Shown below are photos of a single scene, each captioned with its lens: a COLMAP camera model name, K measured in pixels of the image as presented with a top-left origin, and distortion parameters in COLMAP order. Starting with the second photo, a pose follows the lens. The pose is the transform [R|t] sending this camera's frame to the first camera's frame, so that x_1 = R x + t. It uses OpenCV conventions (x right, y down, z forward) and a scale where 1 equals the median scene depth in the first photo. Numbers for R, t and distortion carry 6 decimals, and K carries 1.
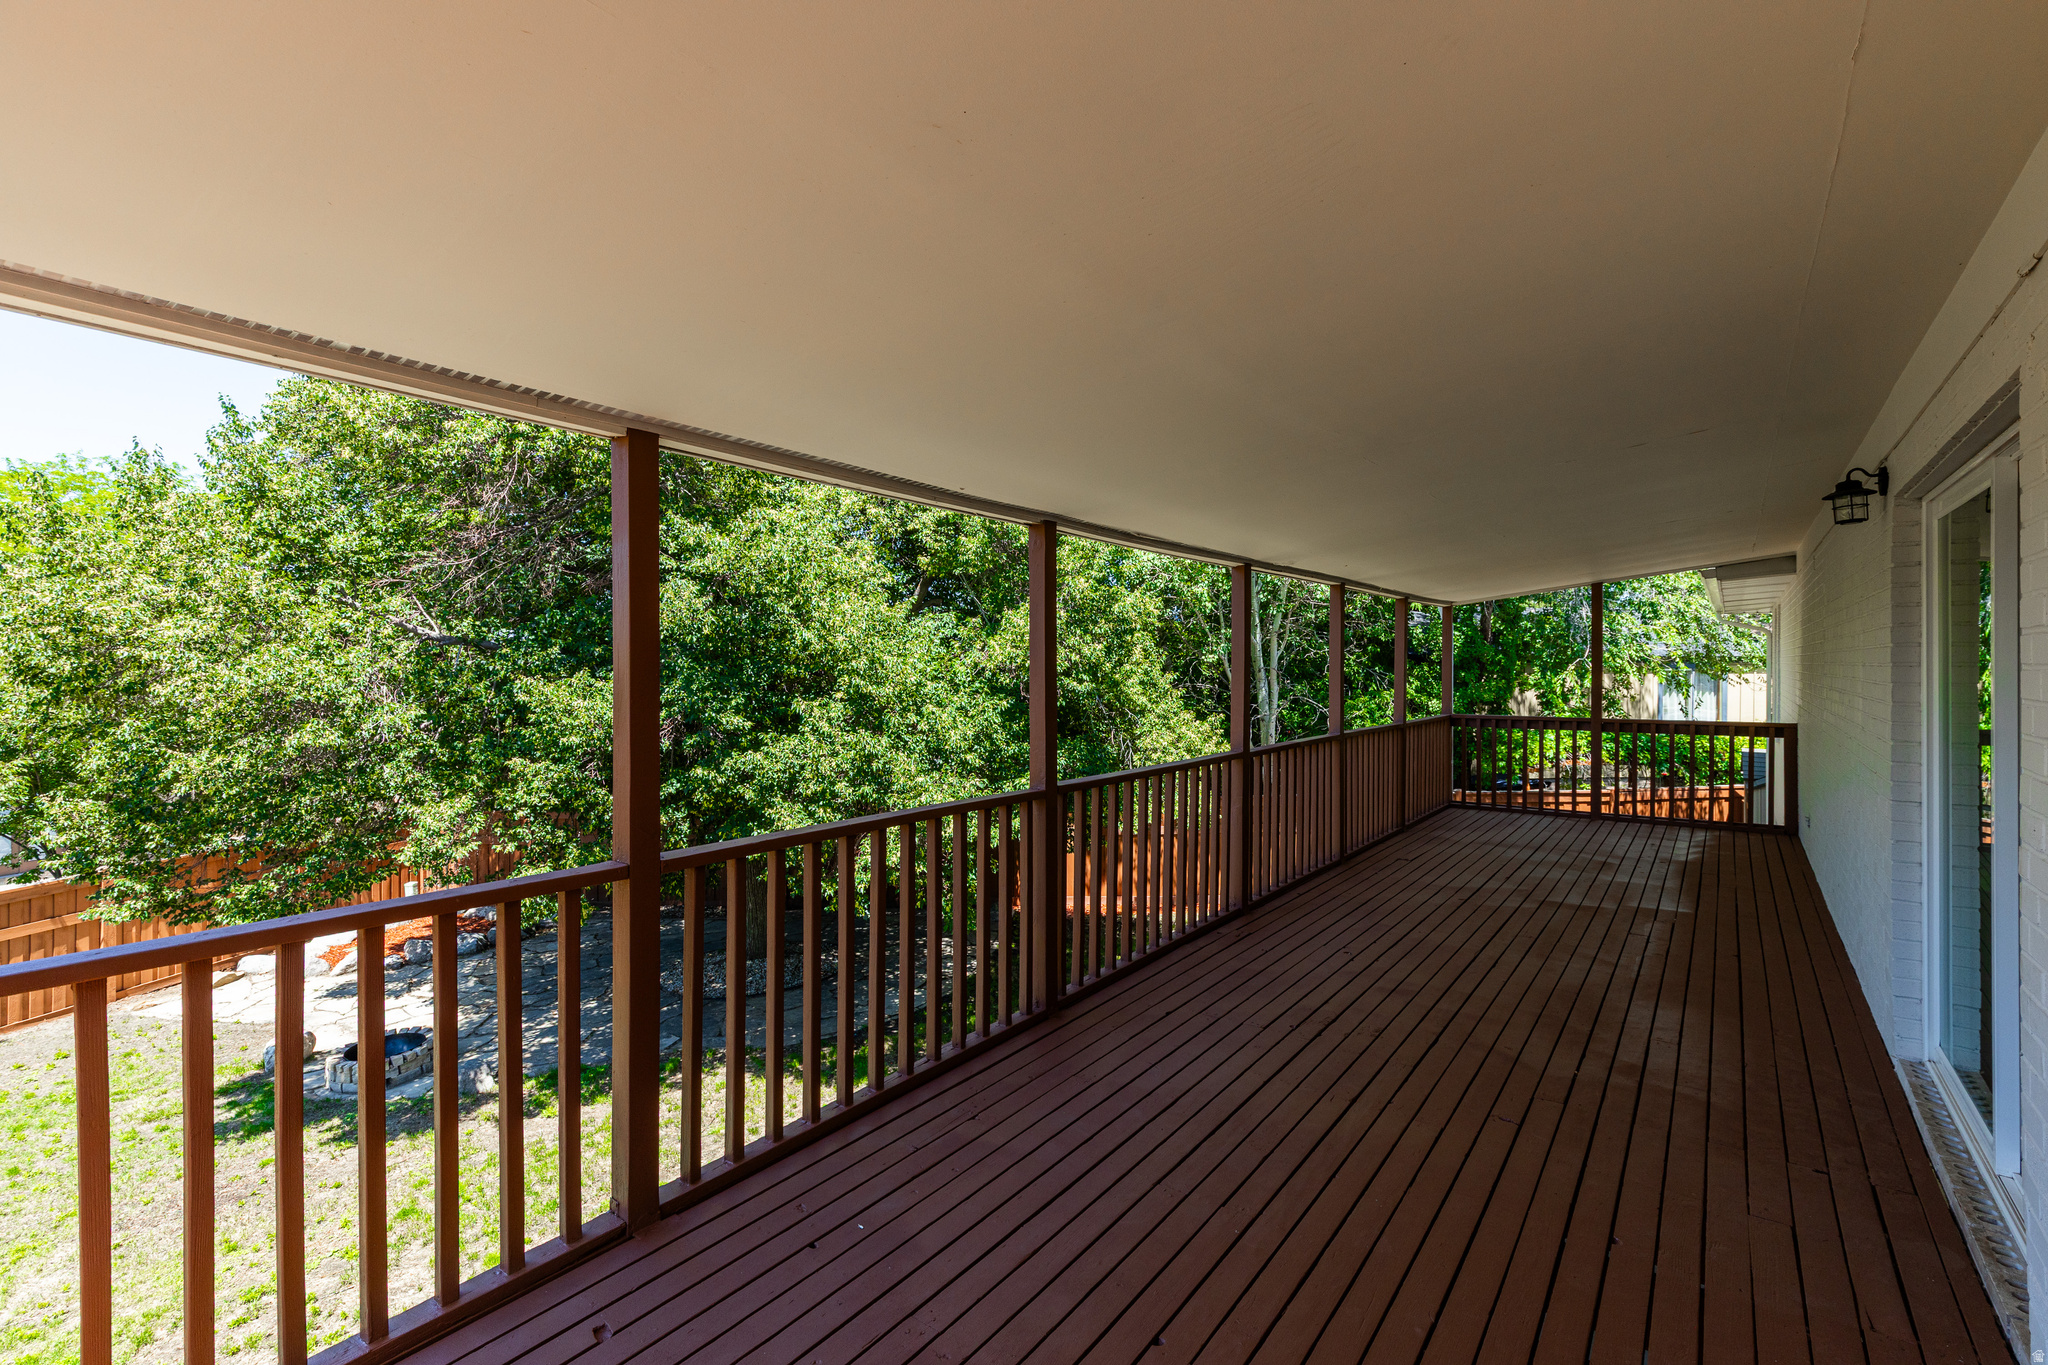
lens RADIAL K [[926.2, 0, 1040.4], [0, 926.2, 665.3], [0, 0, 1]] dist [0.010365, -0.002825]
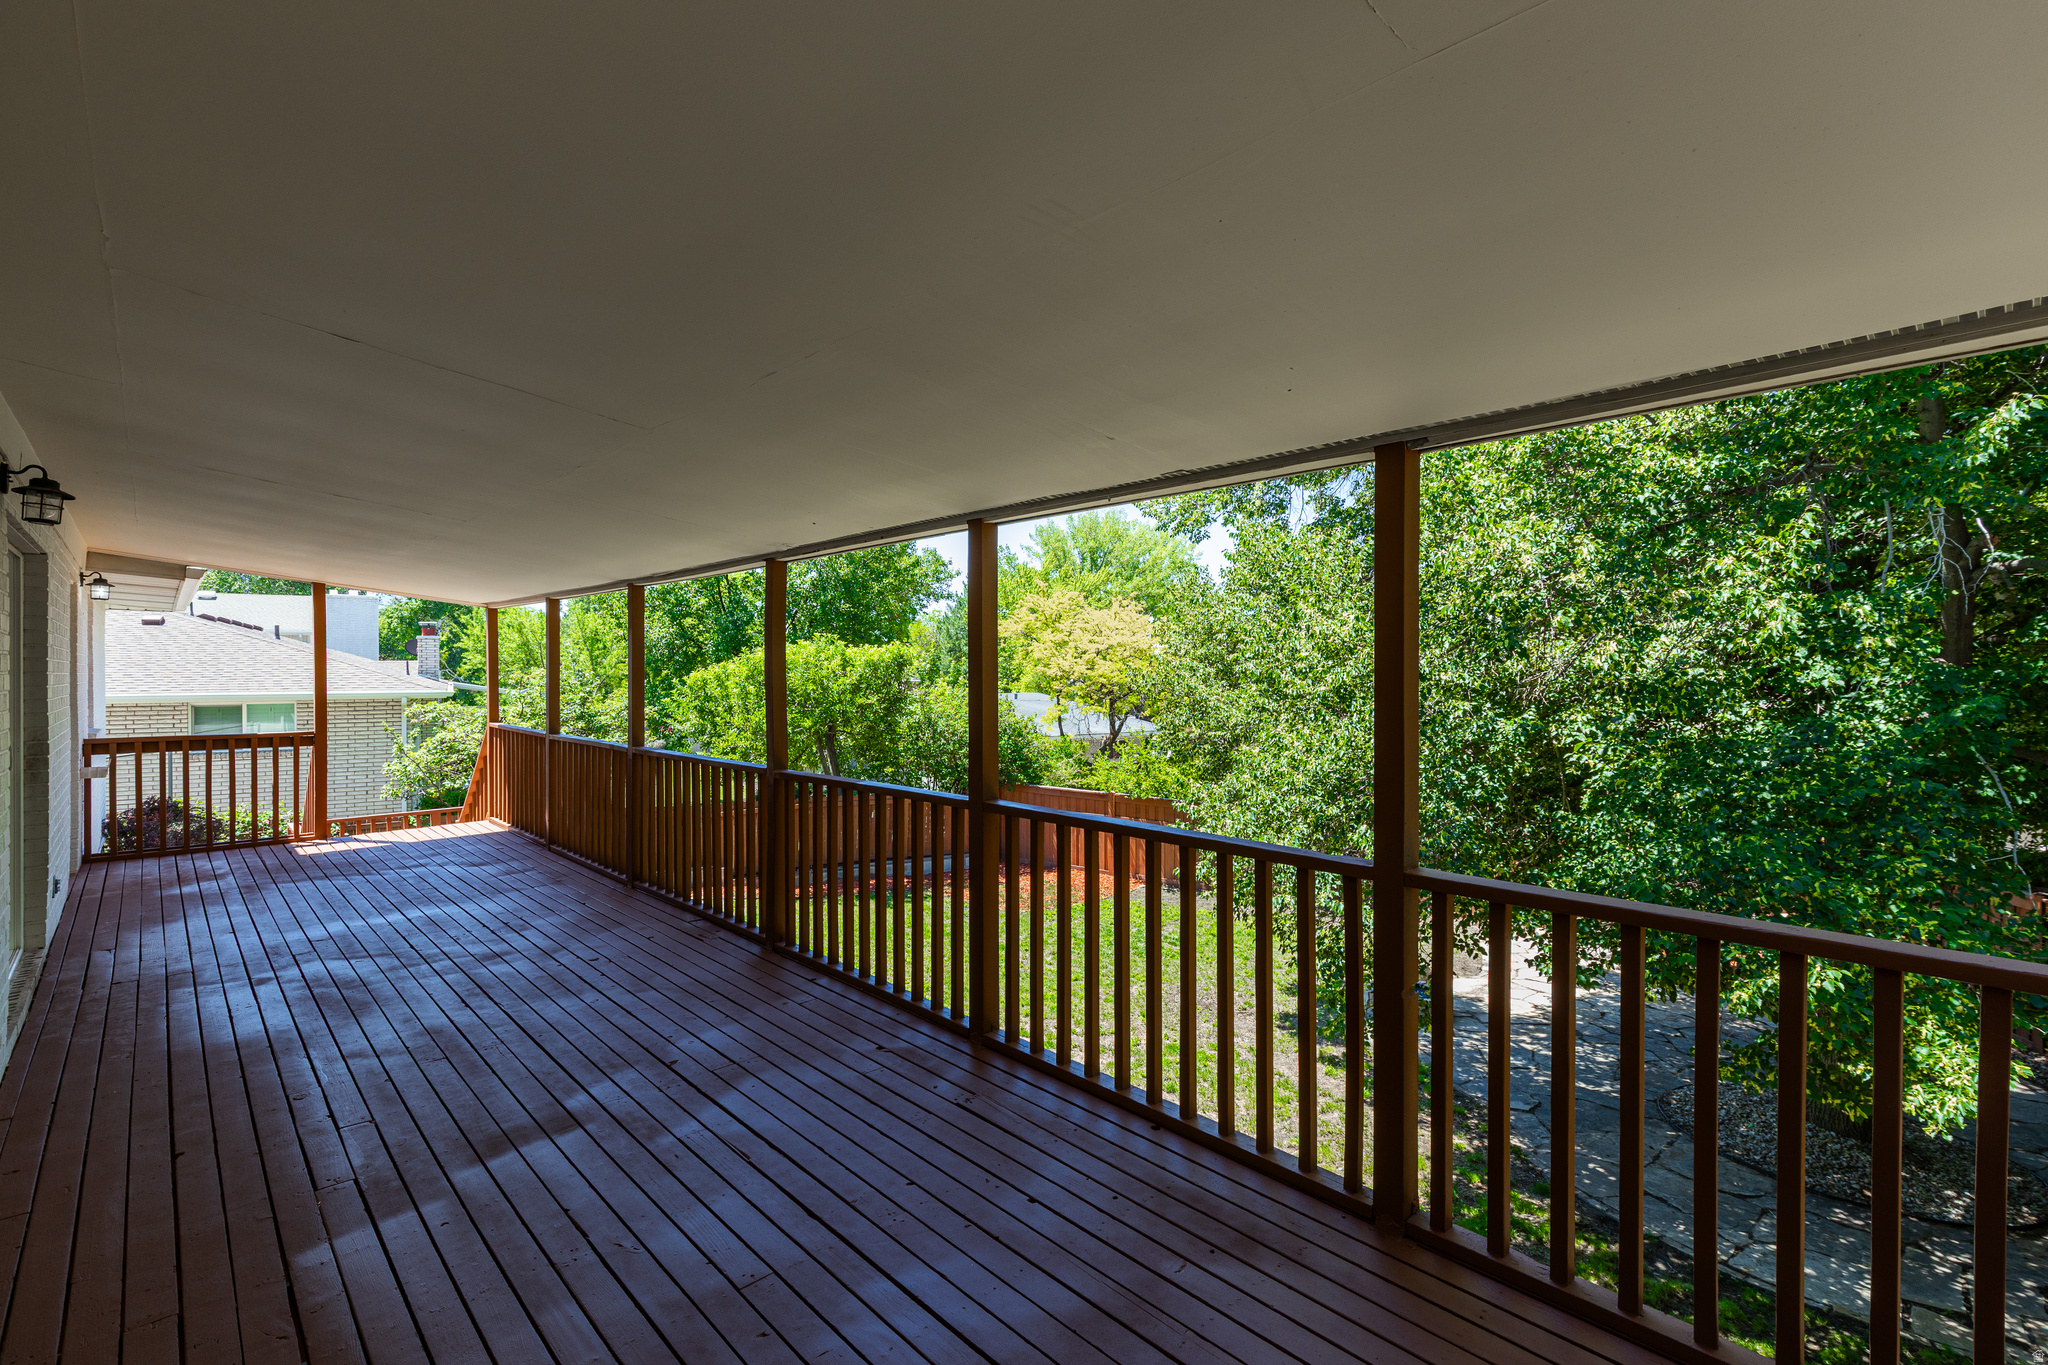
lens RADIAL K [[873.6, 0, 1044.0], [0, 873.6, 682.7], [0, 0, 1]] dist [-0.004587, -0.000154]
pose [[-0.137642, 0.008707, -0.990444, 1.283991], [0.002211, 0.999962, 0.008484, -0.005041], [0.990480, -0.001022, -0.137656, 1.712725]]
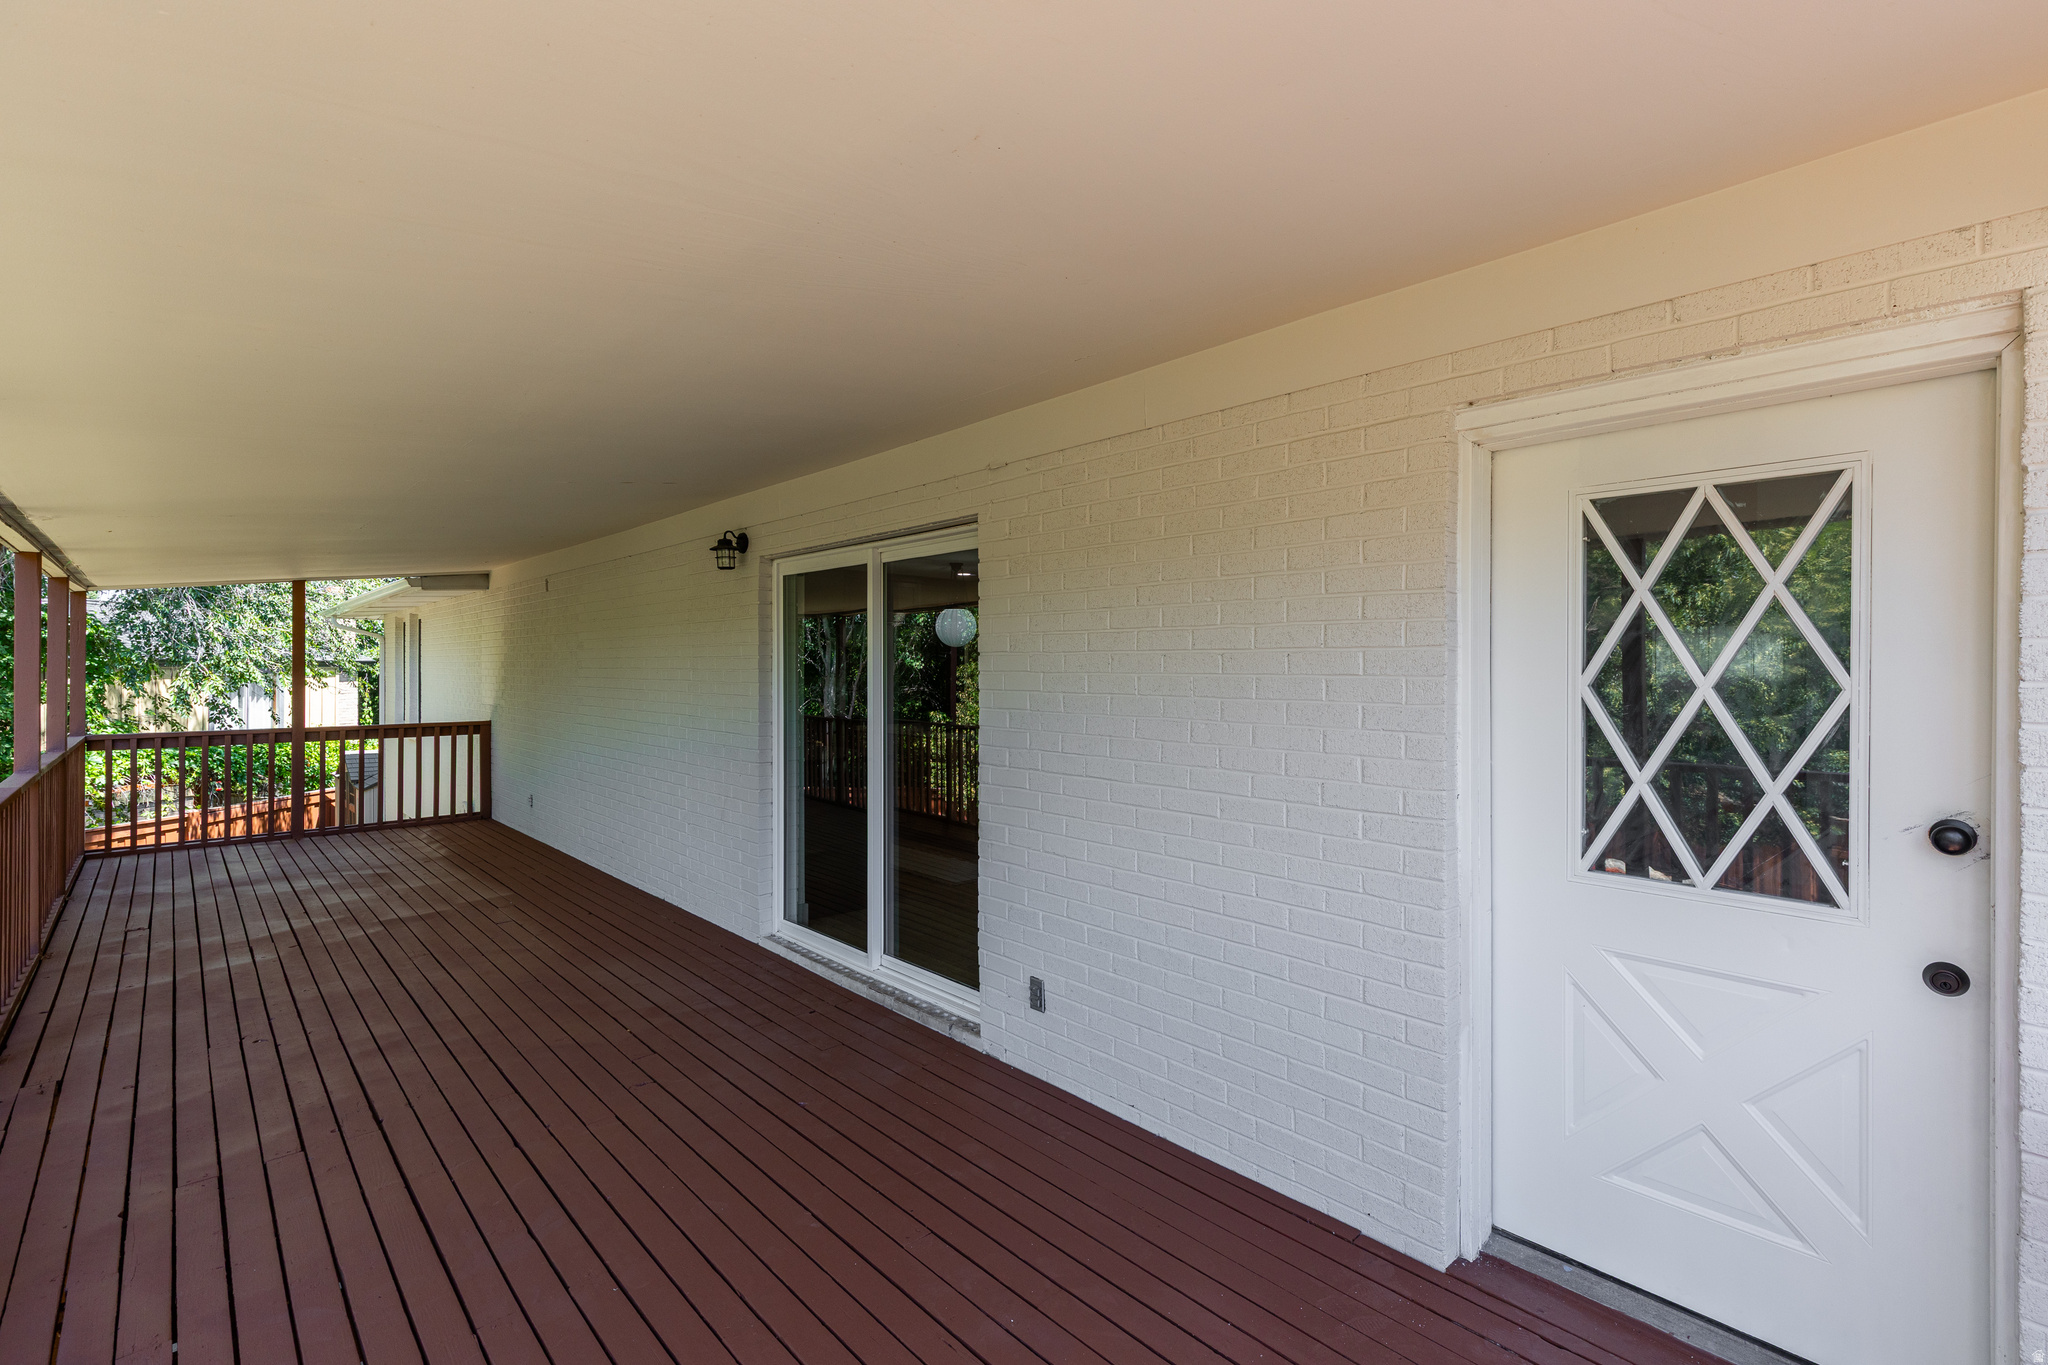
lens RADIAL K [[926.2, 0, 1025.7], [0, 926.2, 681.4], [0, 0, 1]] dist [0.010365, -0.002825]
pose [[0.193563, -0.012667, 0.981006, -0.323497], [0.000090, 0.999917, 0.012893, -0.001881], [-0.981088, -0.002407, 0.193548, 0.228032]]
